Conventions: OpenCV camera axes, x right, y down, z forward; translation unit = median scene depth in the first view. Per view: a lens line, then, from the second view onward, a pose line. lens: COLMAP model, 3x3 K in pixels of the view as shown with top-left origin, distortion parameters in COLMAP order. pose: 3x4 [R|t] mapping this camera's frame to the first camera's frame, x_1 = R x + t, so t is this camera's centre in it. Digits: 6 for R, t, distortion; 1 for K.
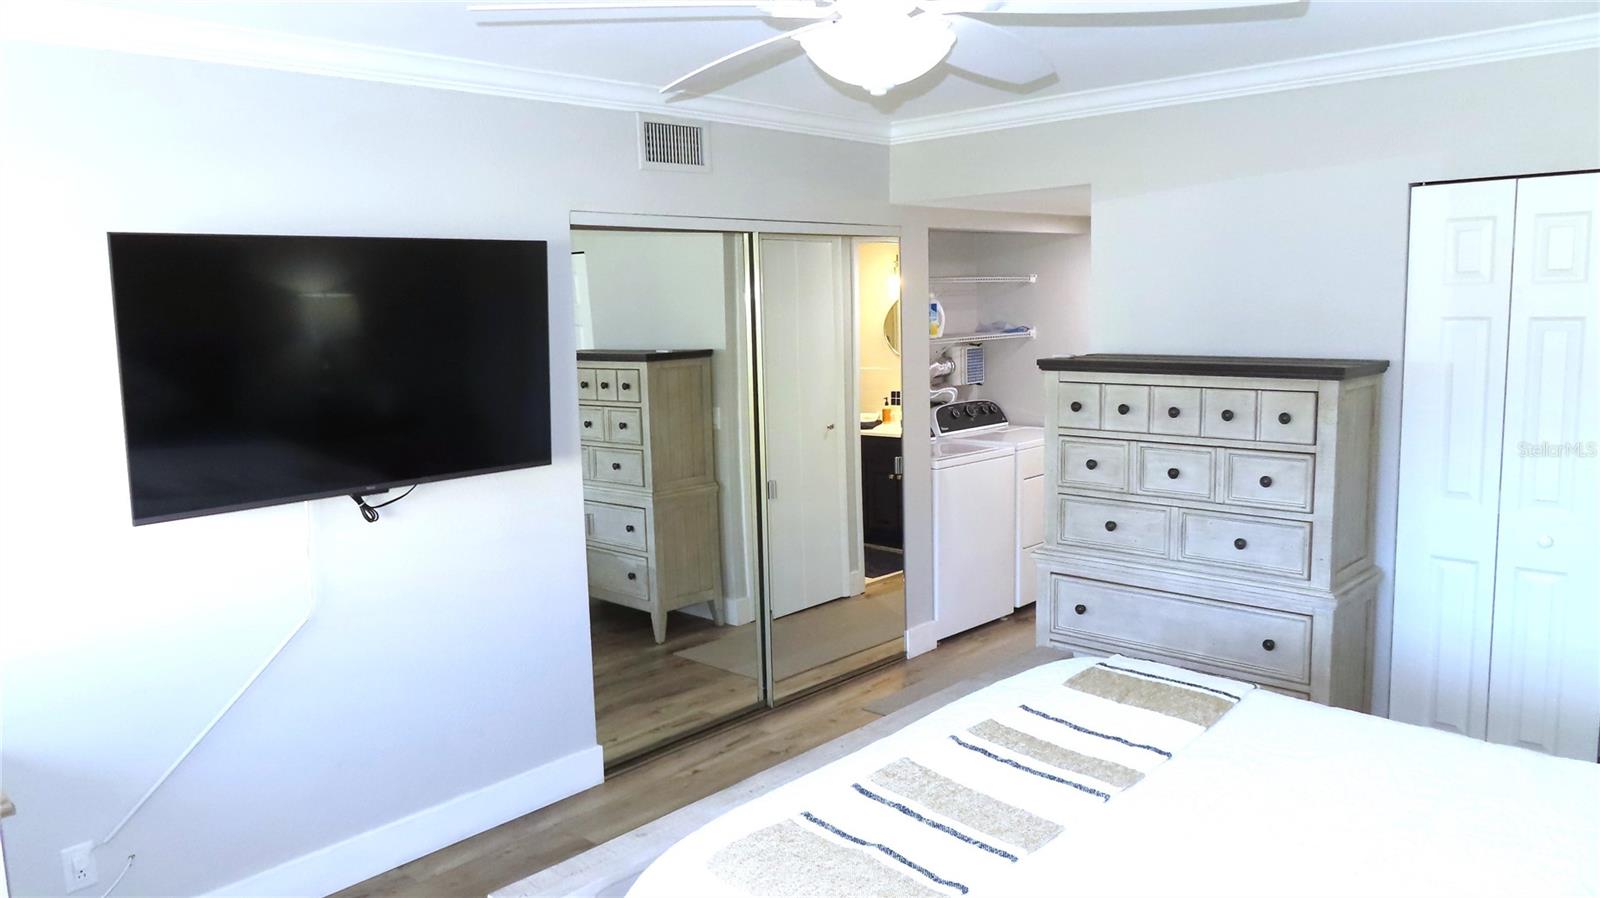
lens RADIAL K [[1166.3, 0, 793.2], [0, 1166.3, 452.7], [0, 0, 1]] dist [-0.006093, 0.001825]
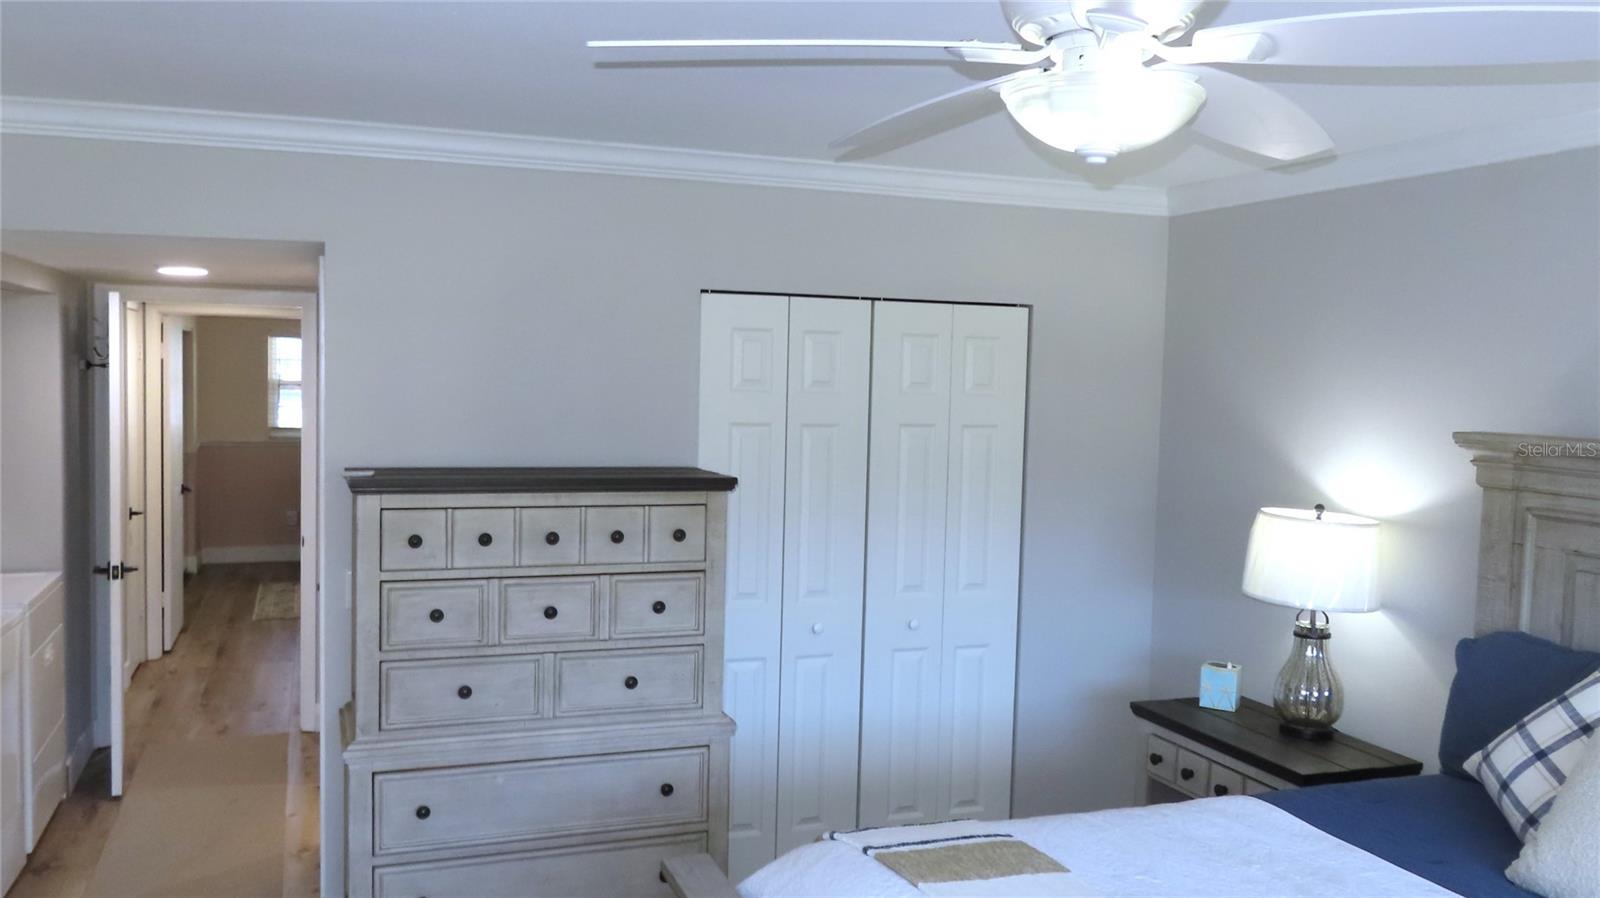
lens RADIAL K [[1295.8, 0, 800.0], [0, 1295.8, 449.0], [0, 0, 1]] dist [0.003304, 0.002199]
pose [[0.446813, -0.020501, 0.894393, -0.414392], [0.088904, 0.995806, -0.021588, -0.062206], [-0.890199, 0.089160, 0.446762, 0.429602]]
